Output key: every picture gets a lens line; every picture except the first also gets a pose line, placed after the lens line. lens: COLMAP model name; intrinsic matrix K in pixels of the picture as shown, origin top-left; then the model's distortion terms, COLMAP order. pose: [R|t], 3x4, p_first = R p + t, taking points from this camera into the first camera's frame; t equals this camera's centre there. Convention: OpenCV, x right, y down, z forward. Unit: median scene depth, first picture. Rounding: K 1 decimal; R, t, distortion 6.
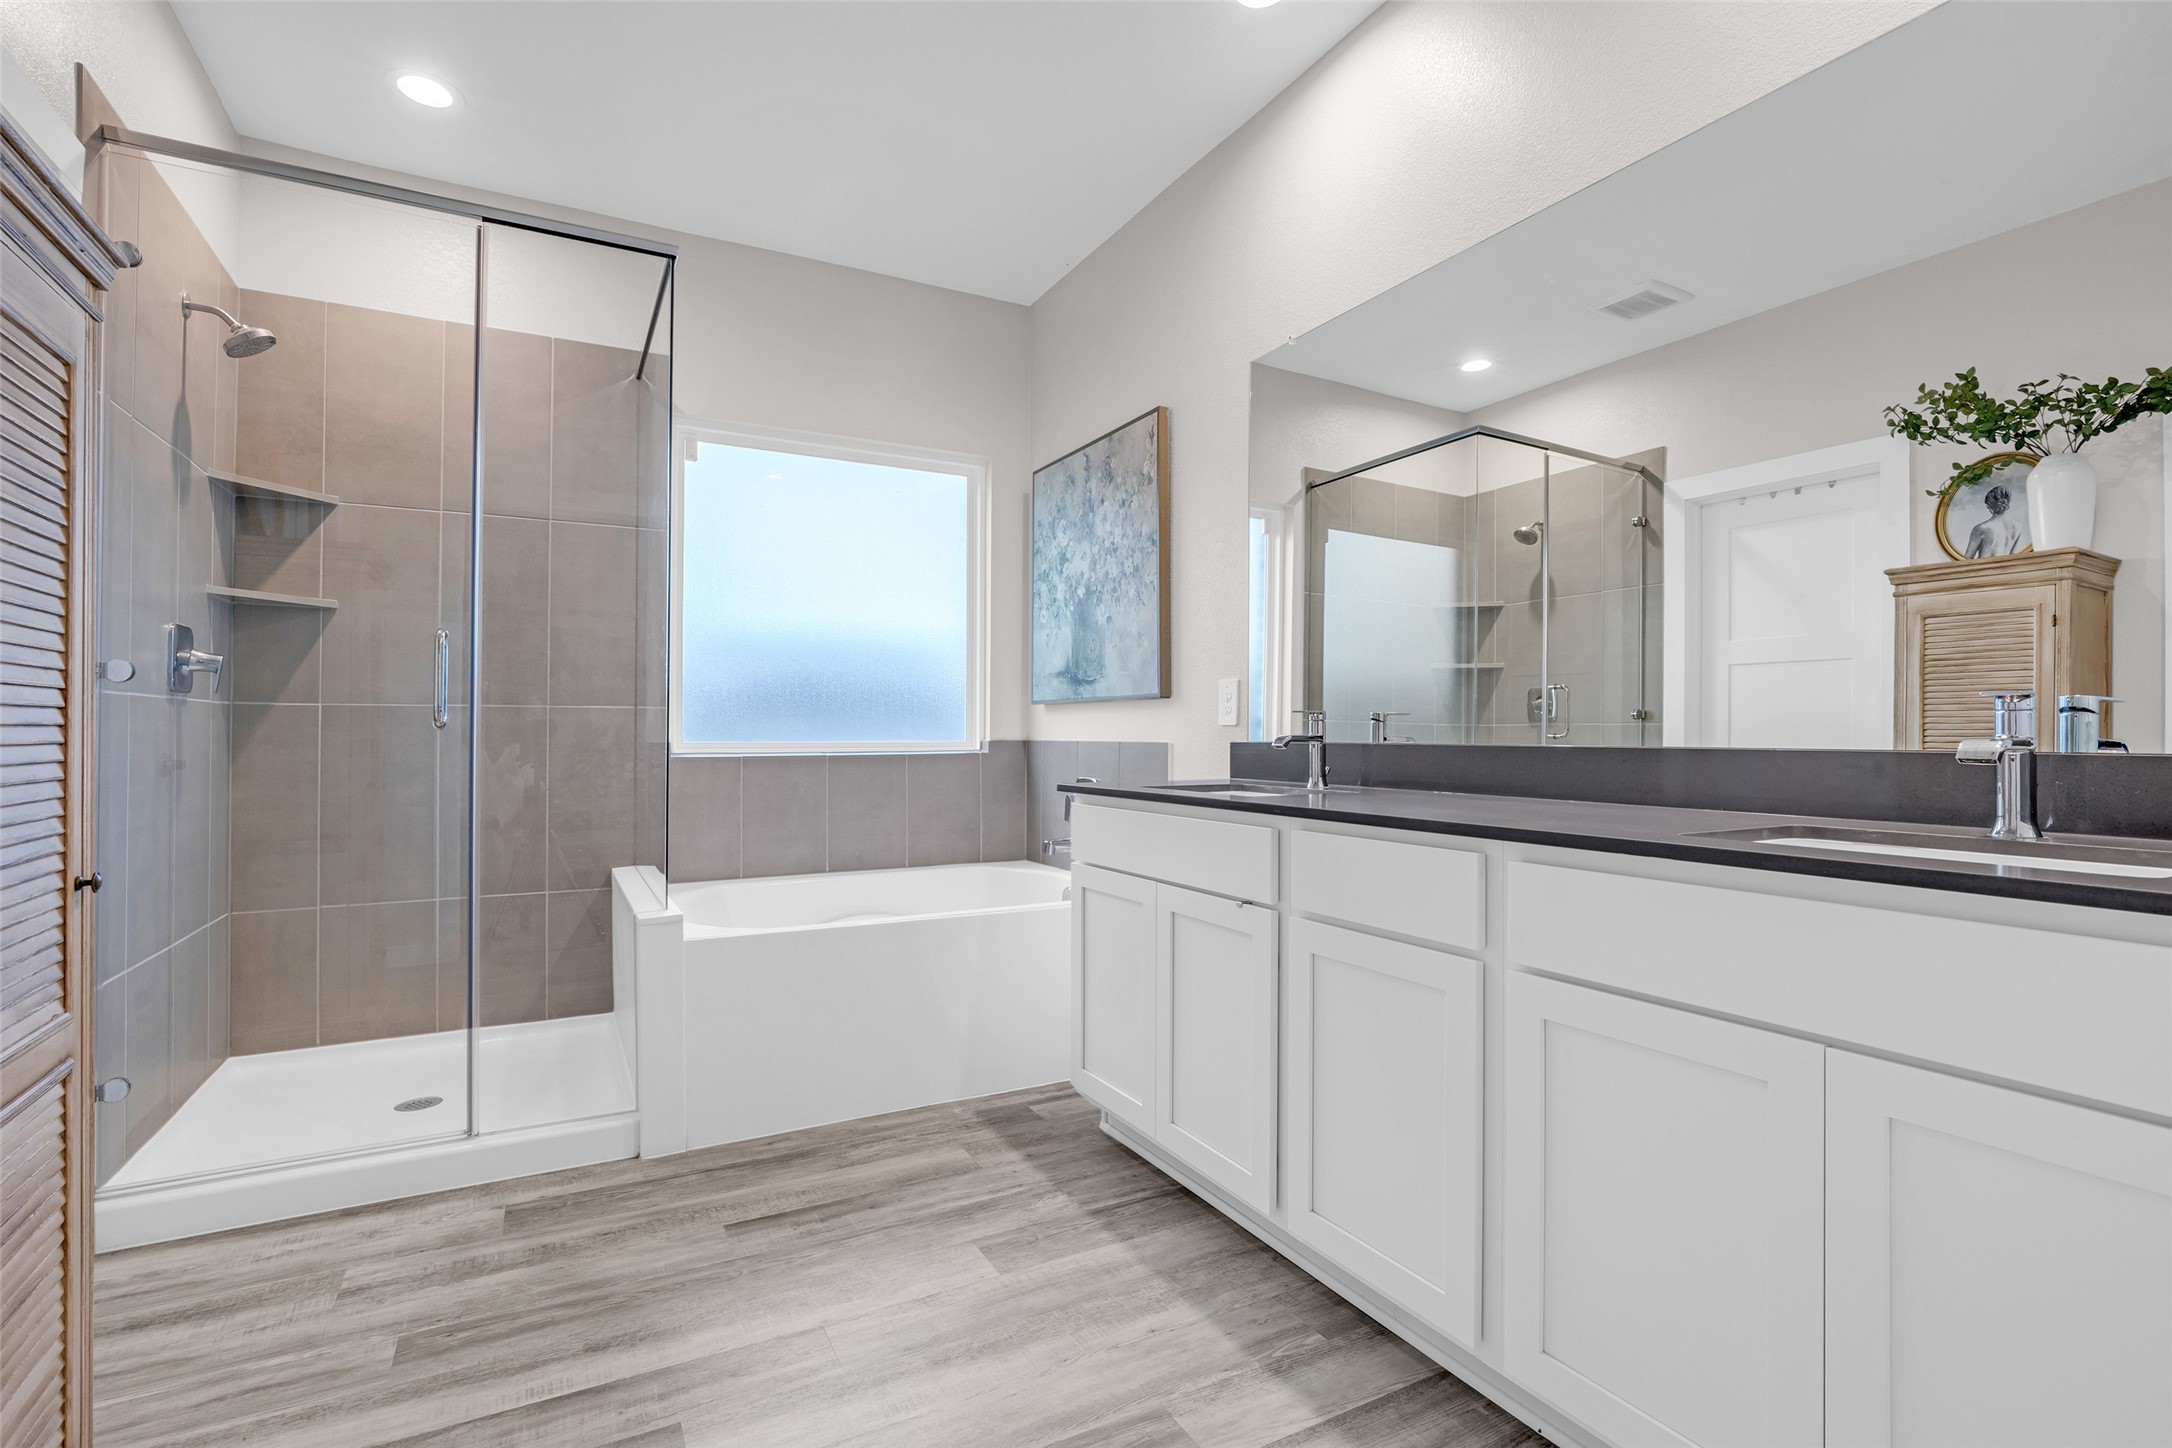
lens RADIAL K [[996.7, 0, 1082.5], [0, 996.7, 733.8], [0, 0, 1]] dist [-0.015852, -0.001766]
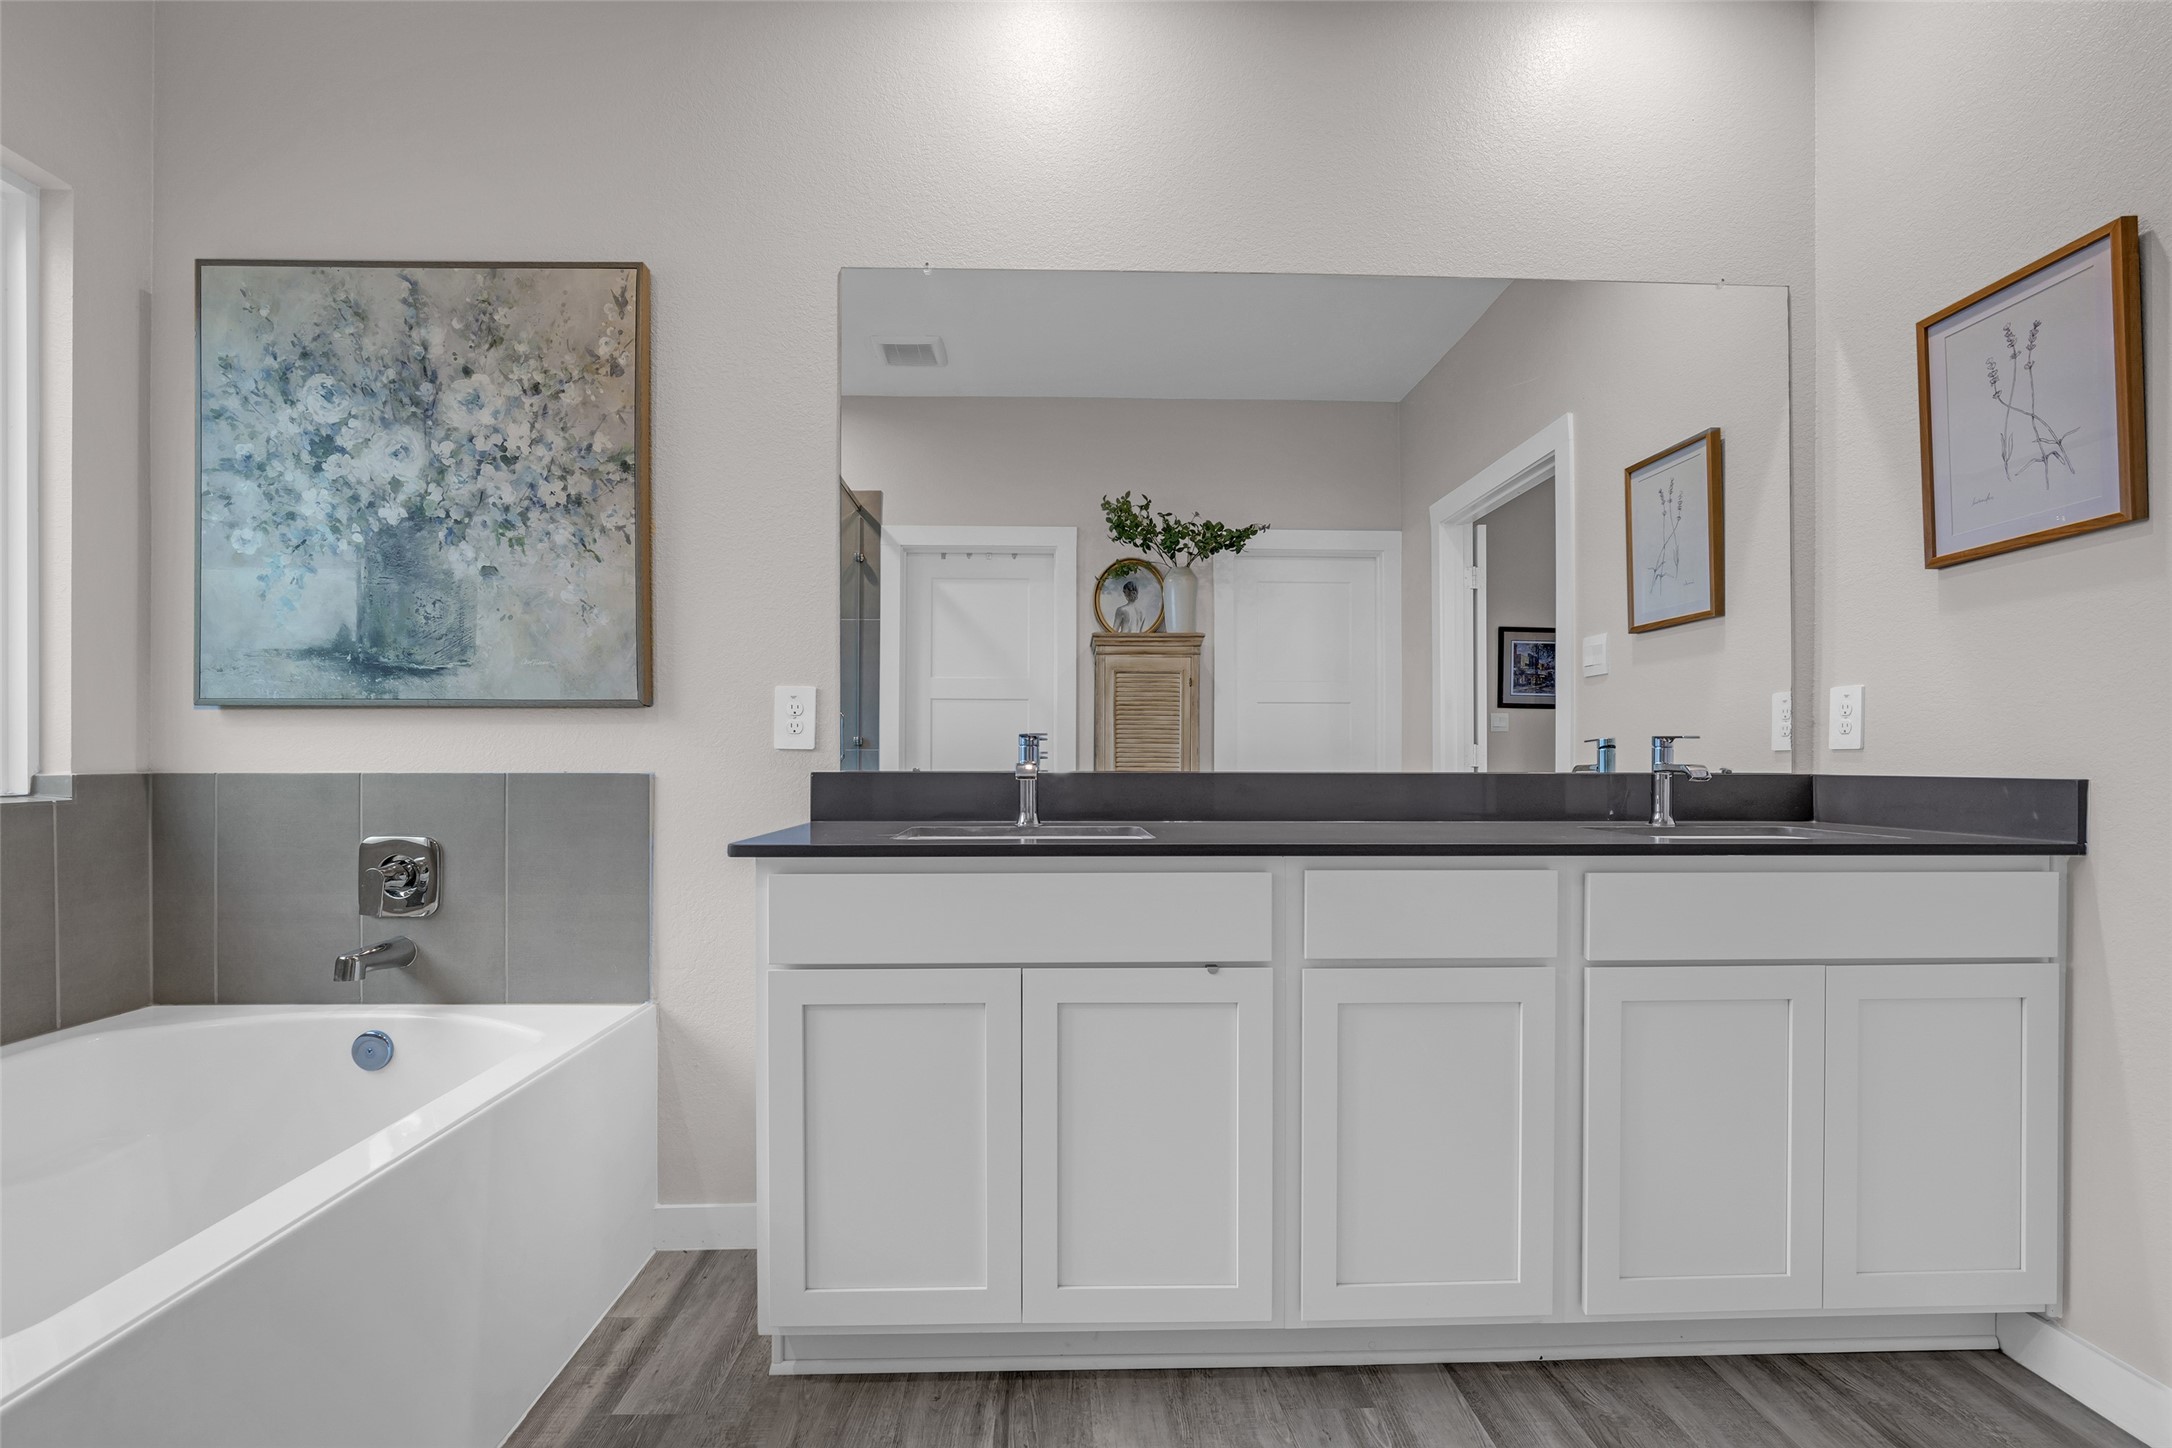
lens RADIAL K [[996.7, 0, 1061.7], [0, 996.7, 774.0], [0, 0, 1]] dist [-0.015852, -0.001766]
pose [[0.455244, -0.013601, 0.890263, -0.353913], [-0.000211, 0.999882, 0.015384, -0.001282], [-0.890367, -0.007191, 0.455187, 0.417987]]
